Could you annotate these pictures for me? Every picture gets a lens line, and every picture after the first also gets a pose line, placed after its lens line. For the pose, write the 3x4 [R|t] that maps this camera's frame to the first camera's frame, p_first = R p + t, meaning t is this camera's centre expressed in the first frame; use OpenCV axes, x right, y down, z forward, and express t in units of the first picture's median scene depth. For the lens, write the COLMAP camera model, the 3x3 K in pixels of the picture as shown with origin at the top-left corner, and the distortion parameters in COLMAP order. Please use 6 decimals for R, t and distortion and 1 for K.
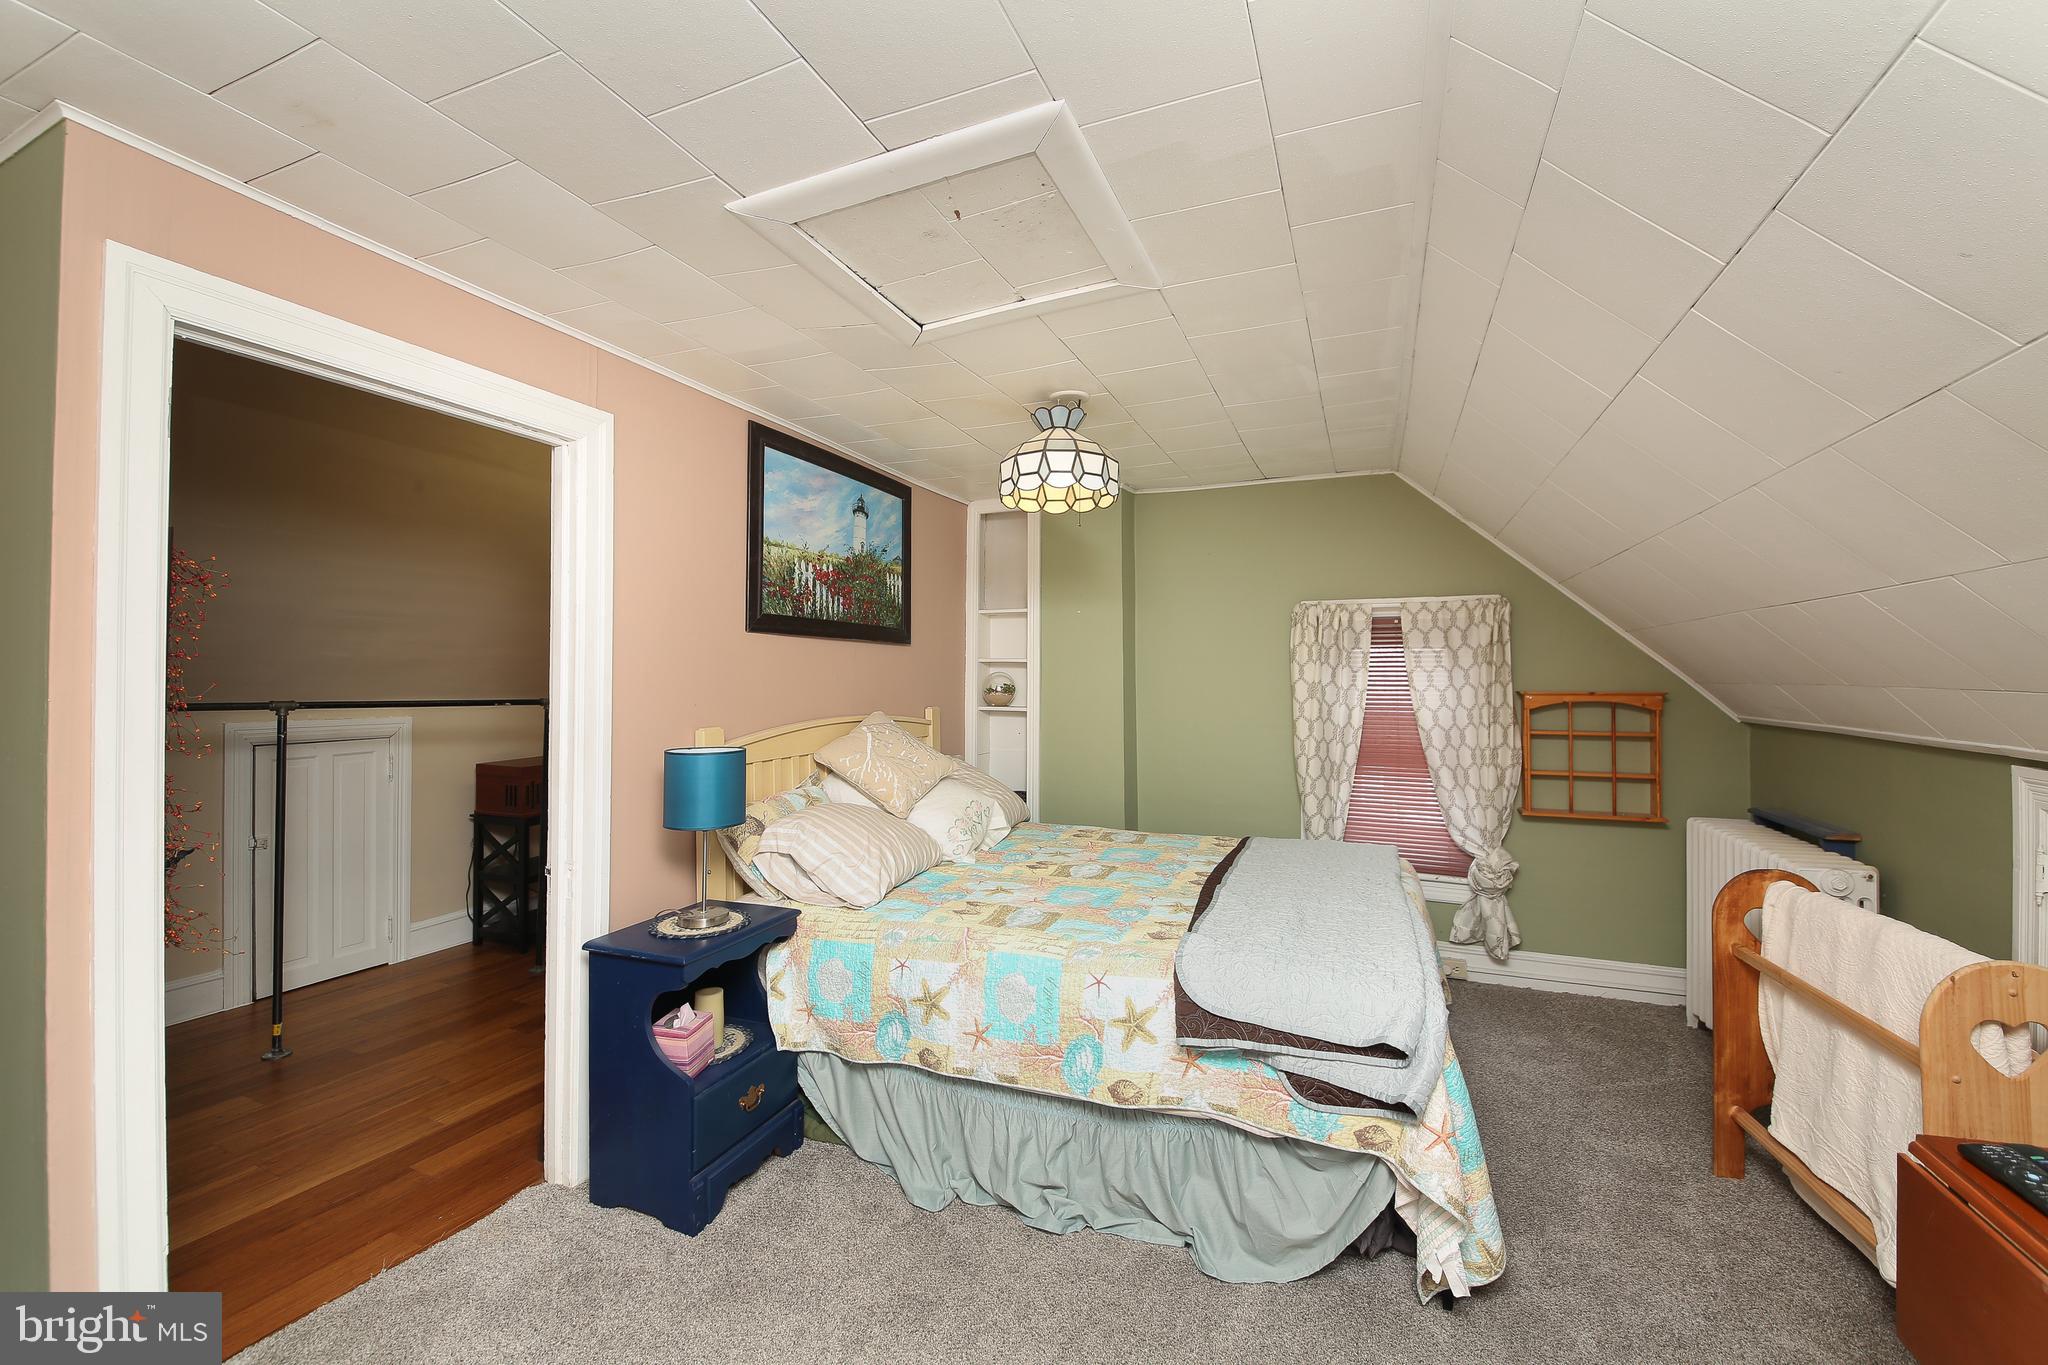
lens RADIAL K [[819.0, 0, 1036.3], [0, 819.0, 672.9], [0, 0, 1]] dist [0.000861, -0.005373]
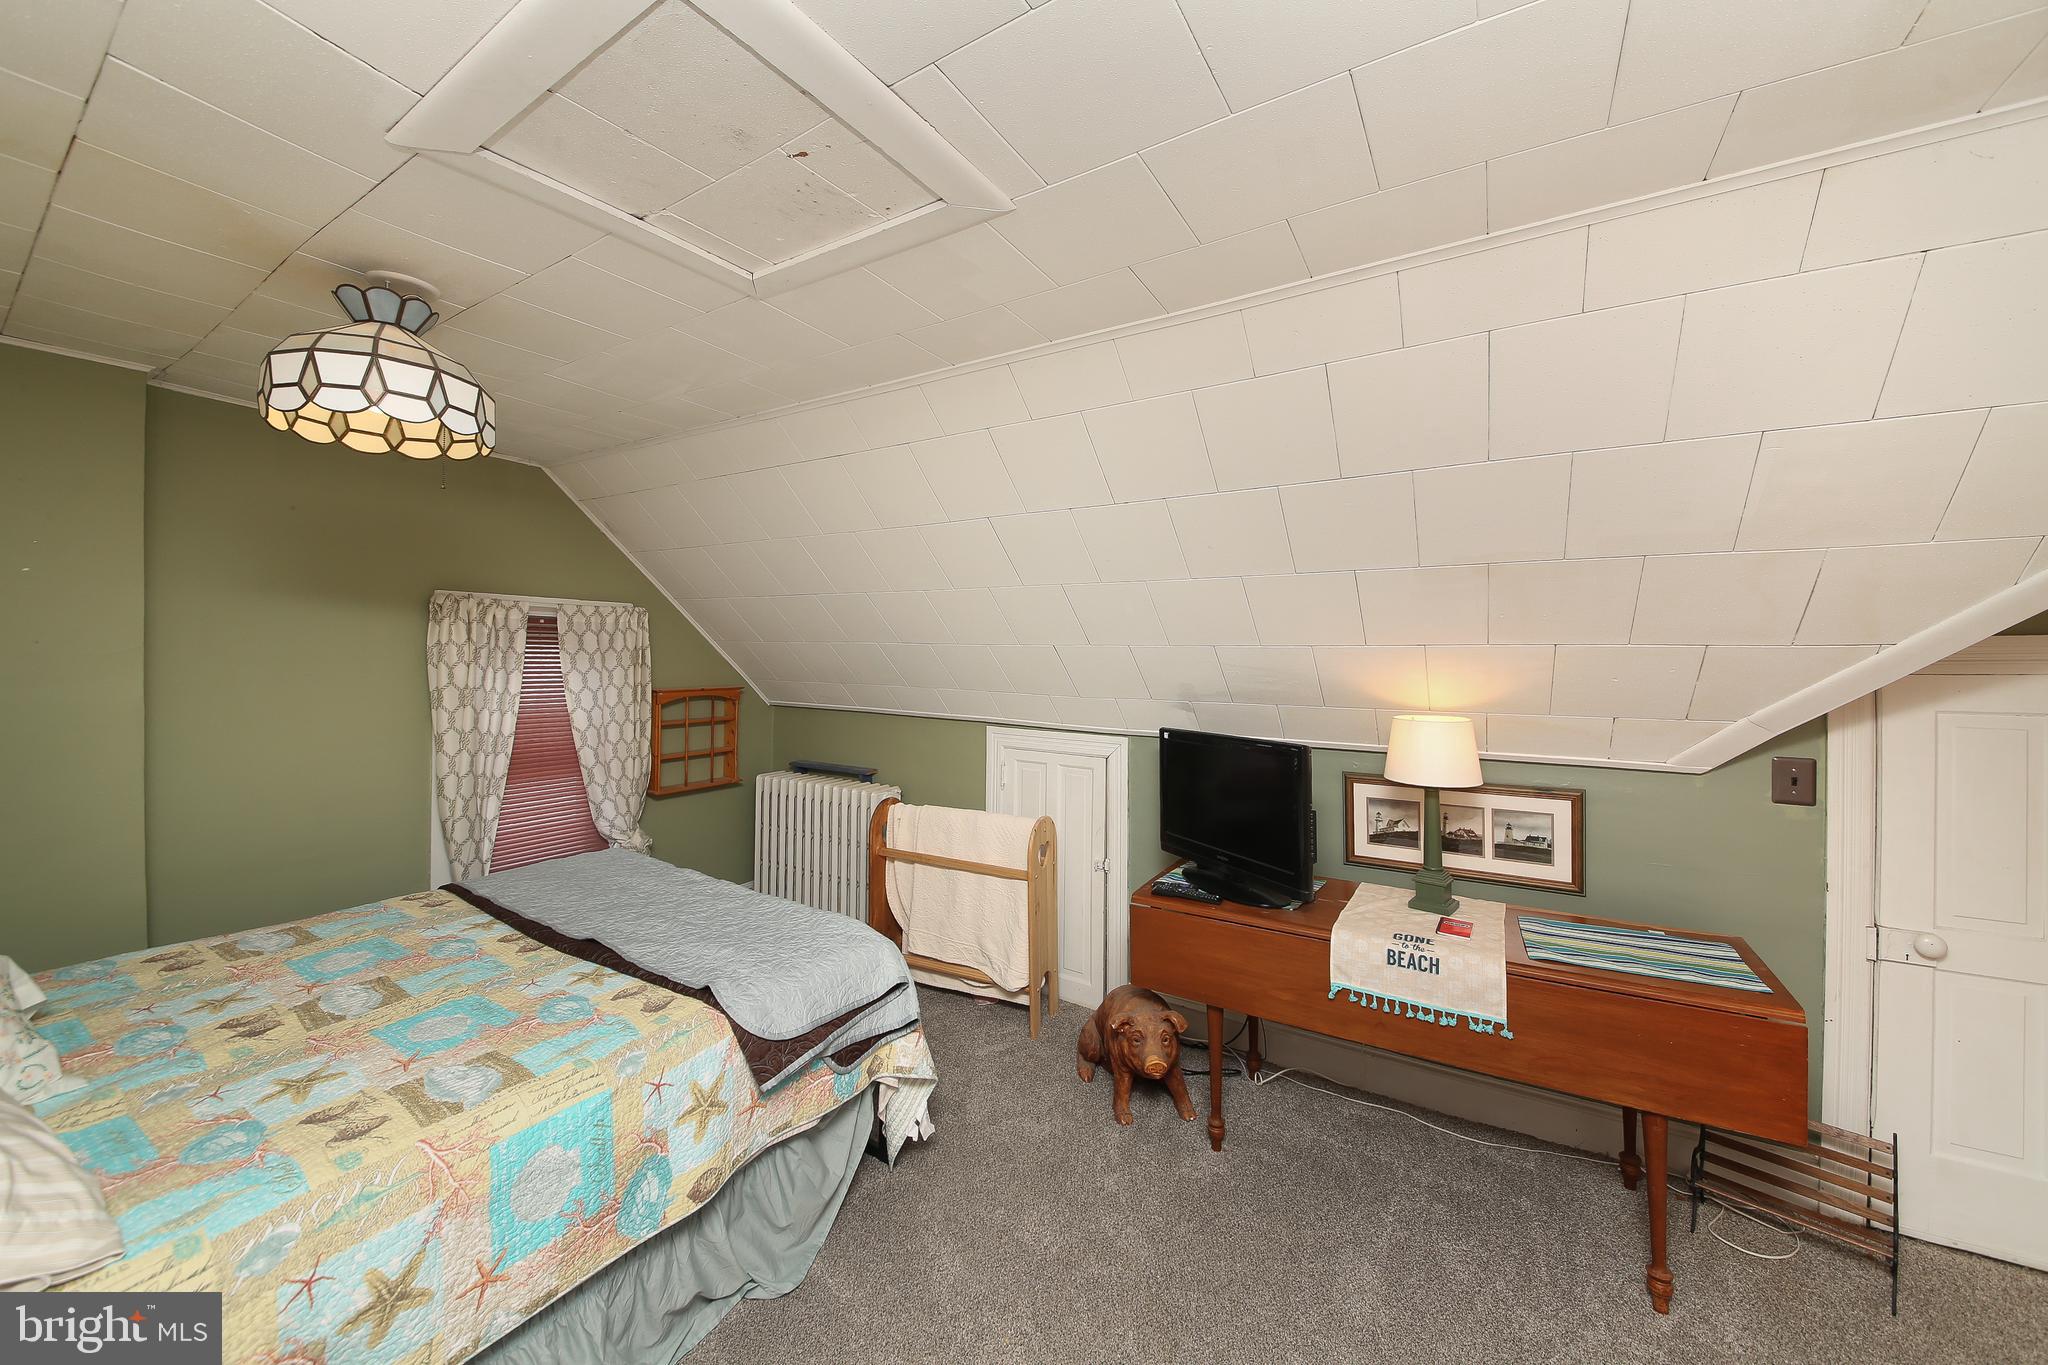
lens RADIAL K [[734.1, 0, 1030.2], [0, 734.1, 666.2], [0, 0, 1]] dist [0.030078, -0.022226]
pose [[0.182703, -0.013051, 0.983082, -0.339896], [-0.022447, 0.999596, 0.017442, -0.040242], [-0.982912, -0.025254, 0.182336, 0.290358]]
